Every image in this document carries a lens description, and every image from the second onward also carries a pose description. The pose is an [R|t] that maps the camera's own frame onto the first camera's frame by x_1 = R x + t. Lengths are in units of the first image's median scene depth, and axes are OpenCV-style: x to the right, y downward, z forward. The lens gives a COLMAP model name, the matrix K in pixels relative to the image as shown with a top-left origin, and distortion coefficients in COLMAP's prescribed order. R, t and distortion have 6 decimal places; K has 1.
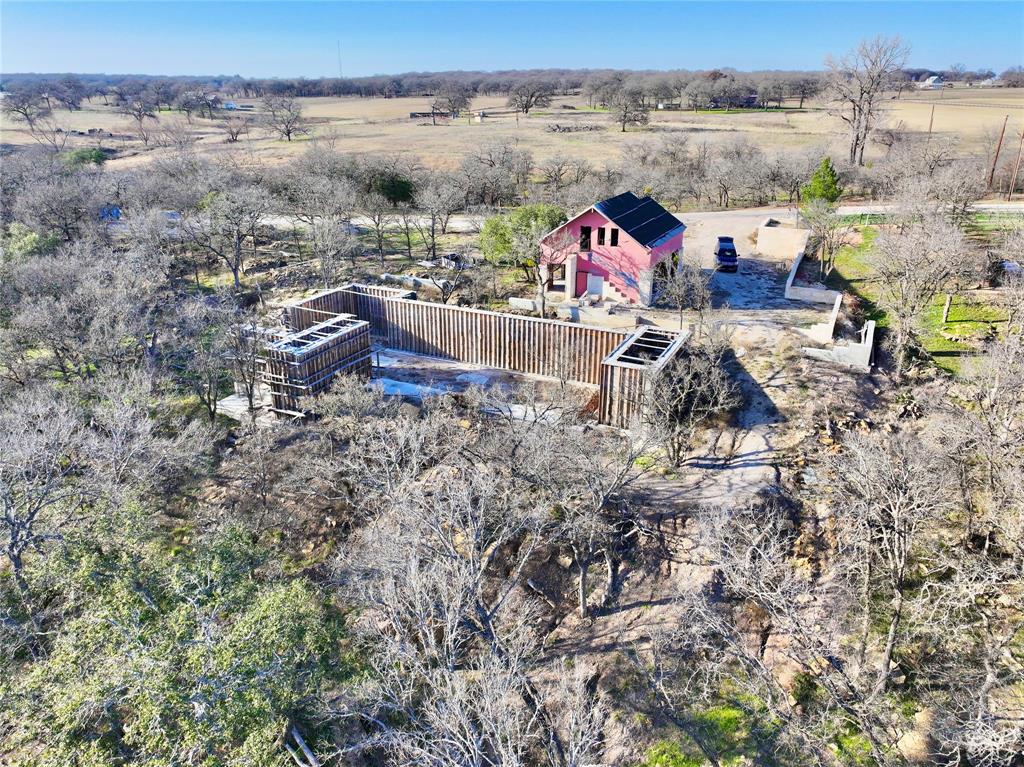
lens RADIAL K [[721.5, 0, 512.0], [0, 721.5, 383.5], [0, 0, 1]] dist [0.002001, 0.017553]
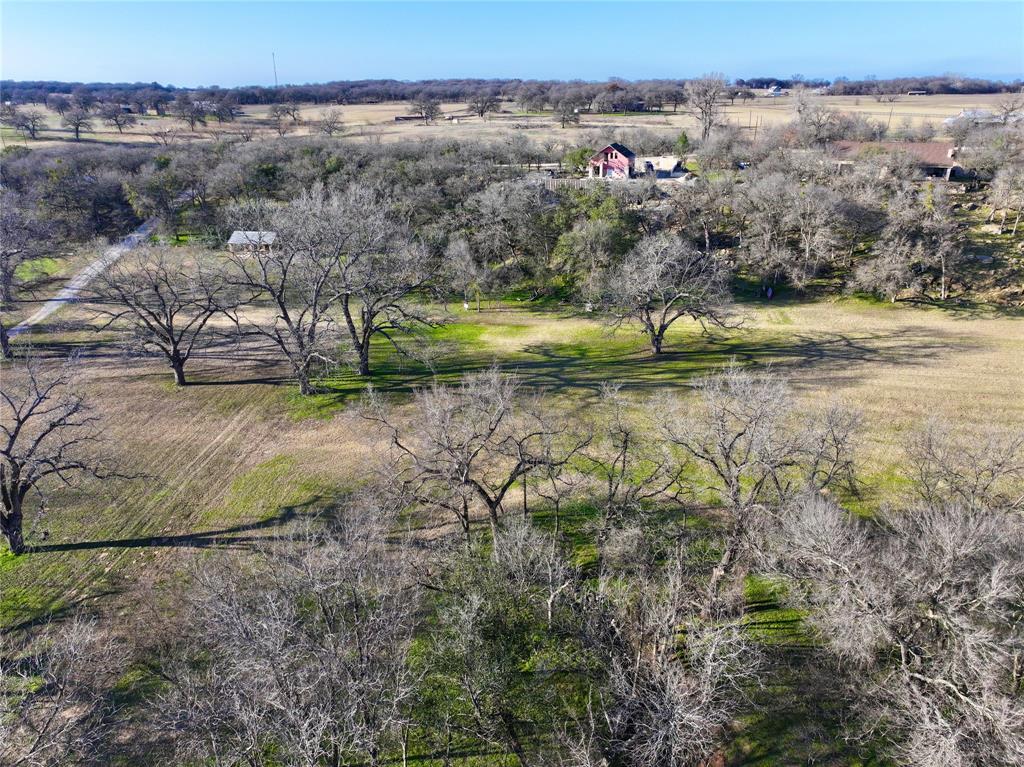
lens RADIAL K [[722.2, 0, 512.0], [0, 722.2, 383.5], [0, 0, 1]] dist [0.011238, 0.009035]
pose [[0.989137, -0.058334, 0.134928, -0.158345], [0.059036, 0.998255, -0.001198, 0.153067], [-0.134623, 0.009150, 0.990855, -0.408662]]
